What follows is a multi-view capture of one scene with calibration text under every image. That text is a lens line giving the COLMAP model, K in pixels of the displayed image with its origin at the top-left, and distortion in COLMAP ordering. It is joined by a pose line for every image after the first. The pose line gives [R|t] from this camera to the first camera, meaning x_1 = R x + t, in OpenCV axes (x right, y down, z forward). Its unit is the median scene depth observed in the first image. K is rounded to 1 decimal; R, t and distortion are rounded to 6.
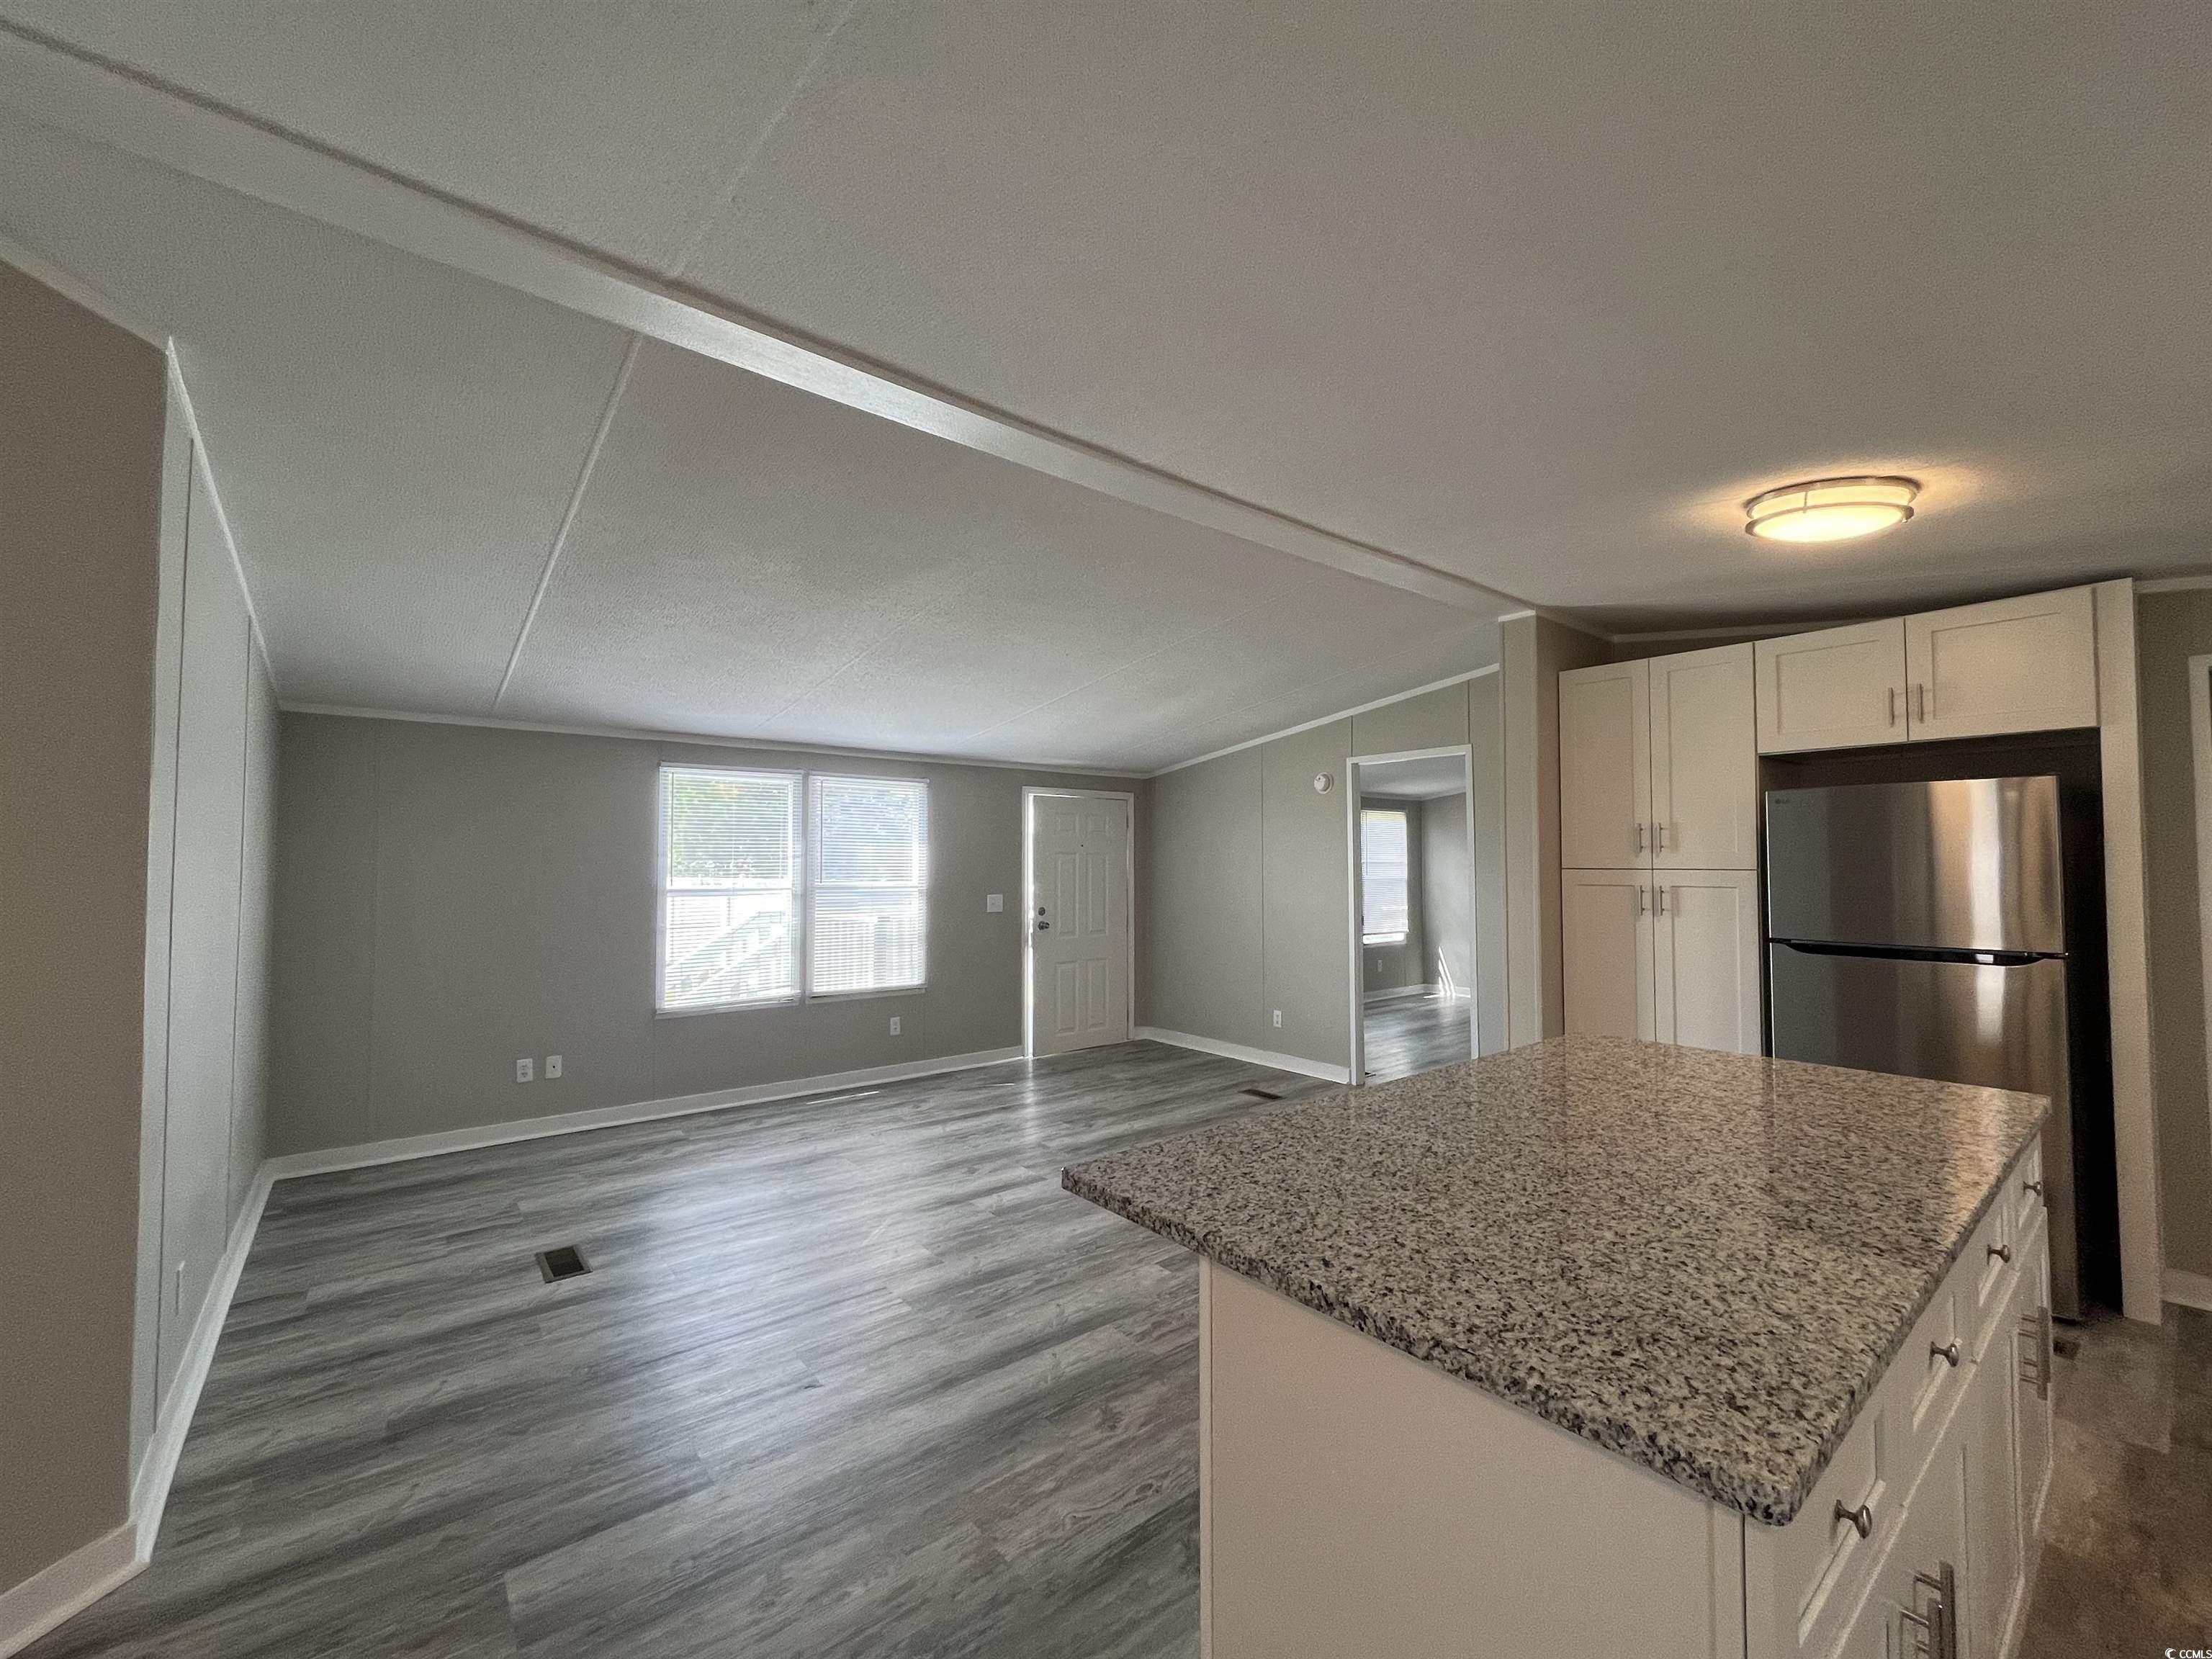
lens RADIAL K [[894.2, 0, 1106.0], [0, 894.2, 829.5], [0, 0, 1]] dist [-0.002163, -0.000362]
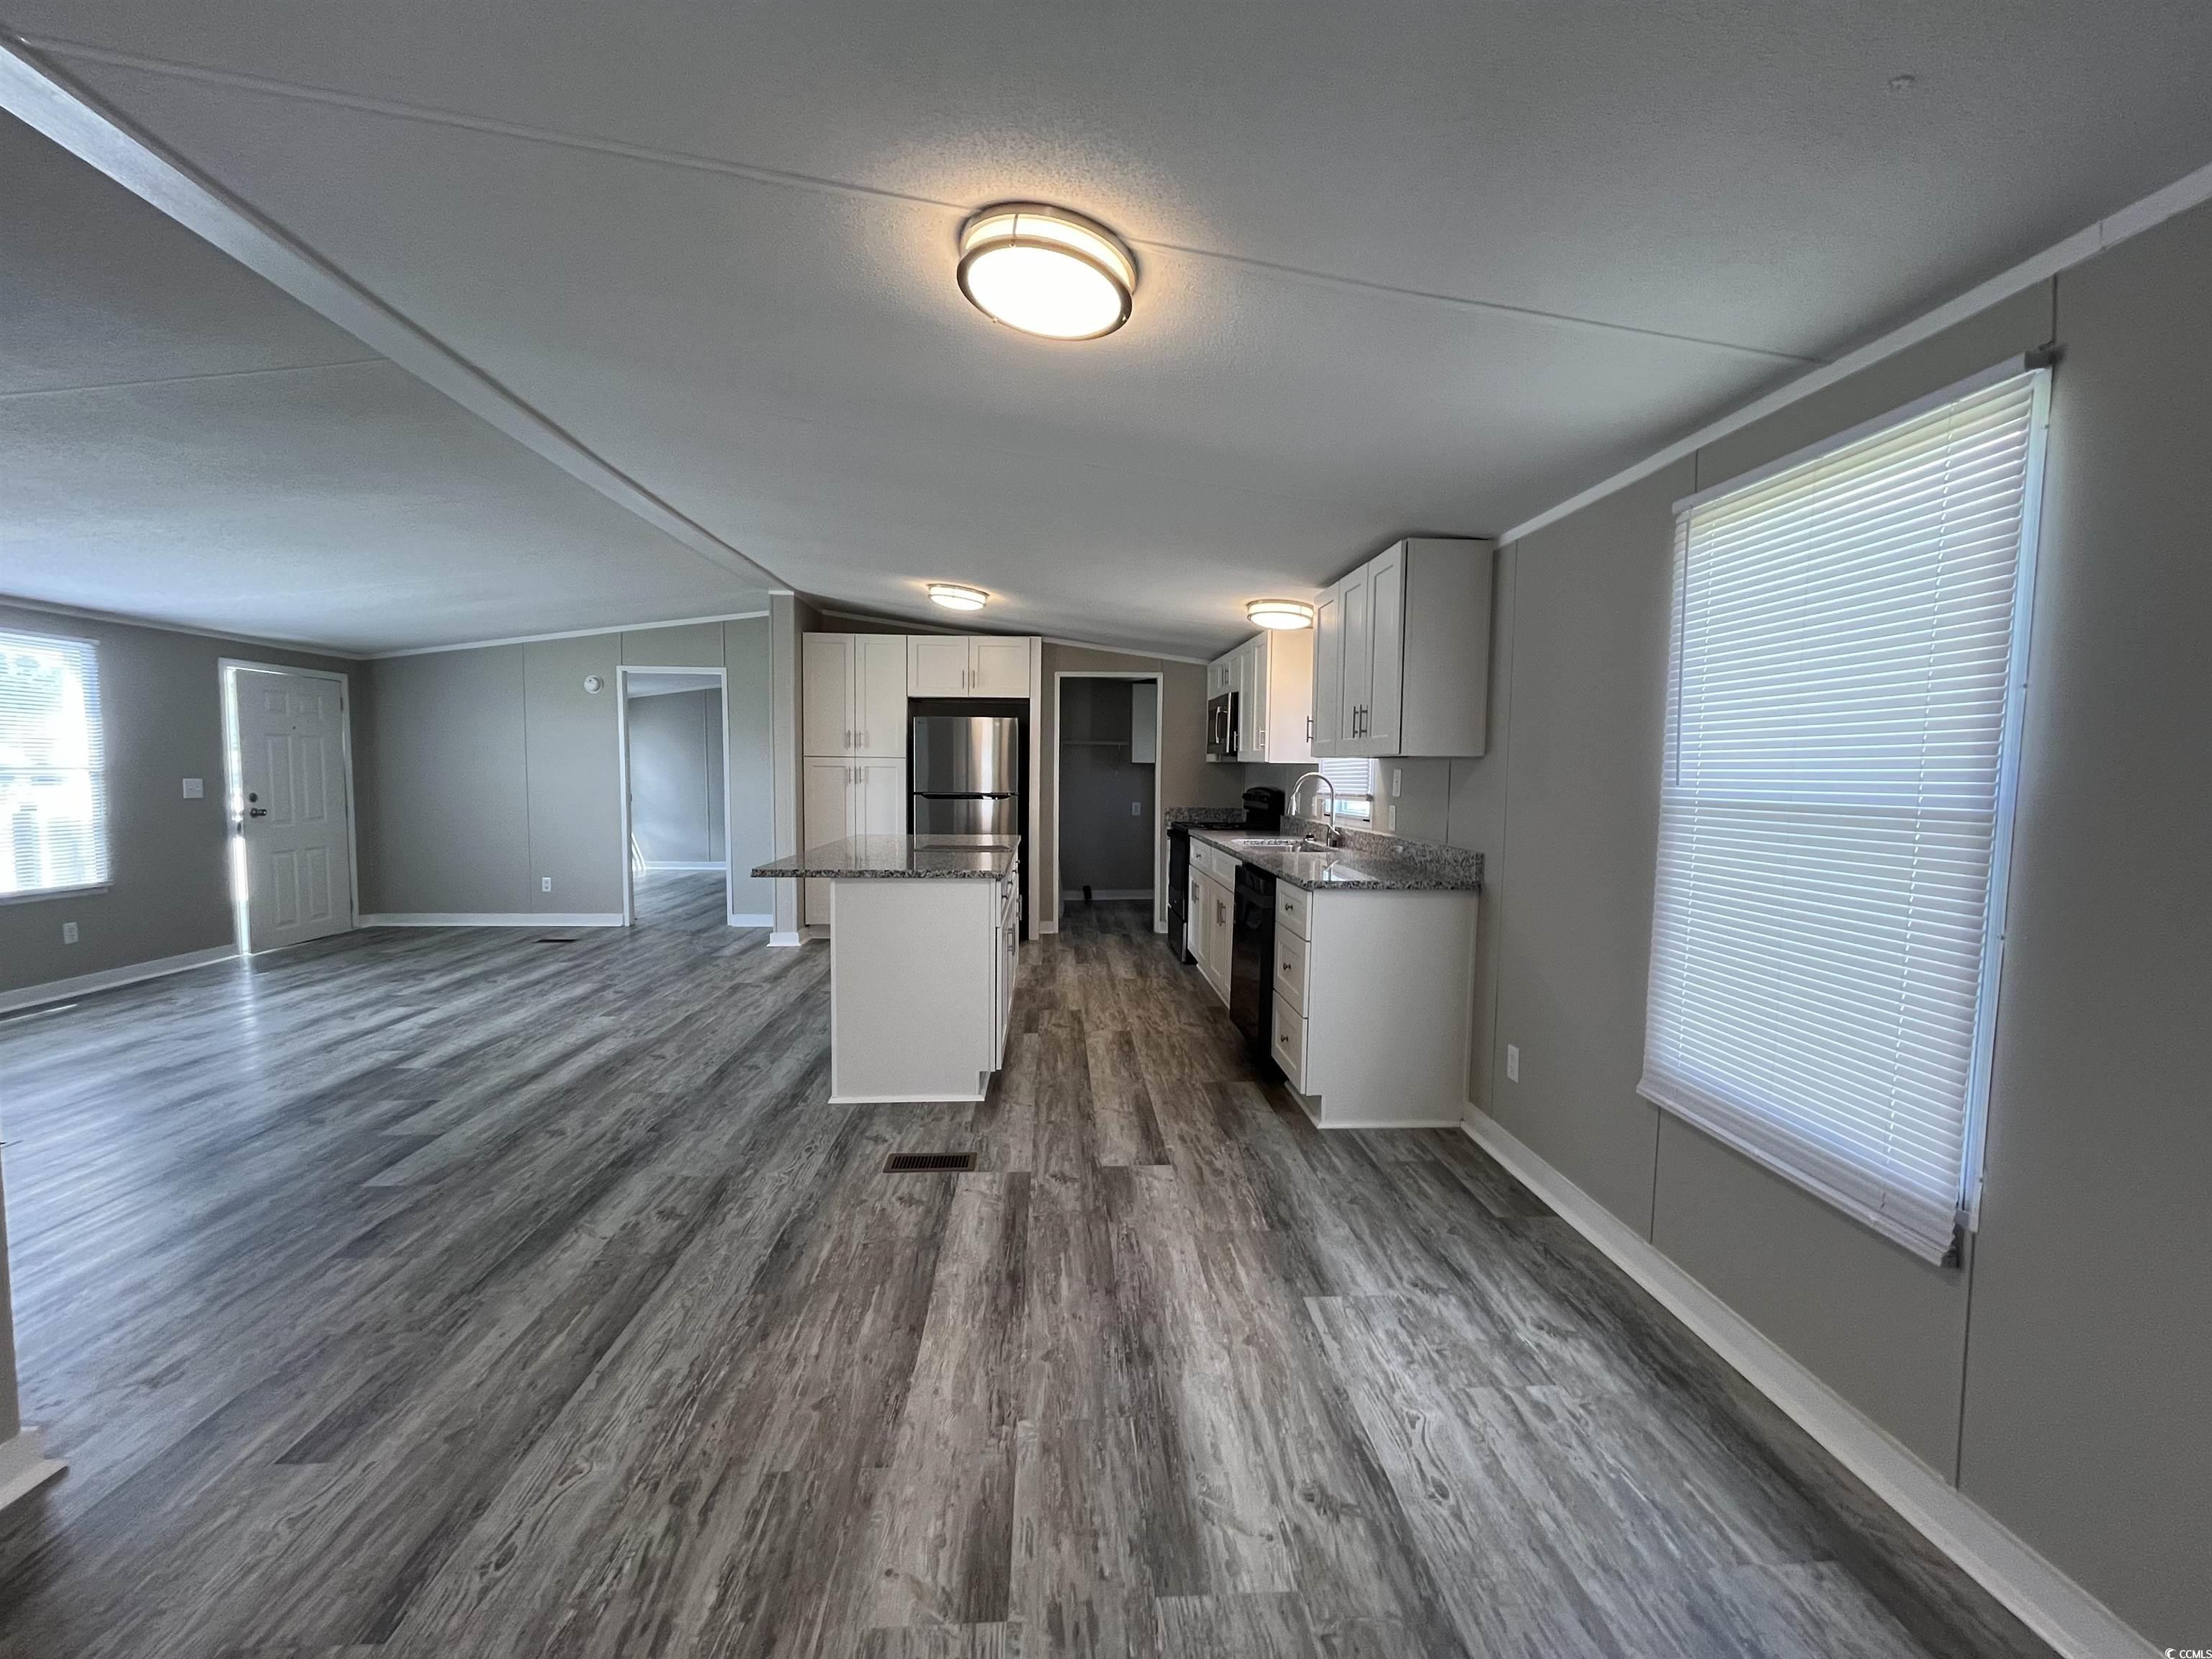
lens RADIAL K [[894.2, 0, 1106.0], [0, 894.2, 829.5], [0, 0, 1]] dist [-0.002163, -0.000362]
pose [[0.579857, -0.047553, 0.813329, -0.483426], [-0.043043, 0.995113, 0.088869, 0.007651], [-0.813580, -0.086539, 0.574977, -0.377861]]
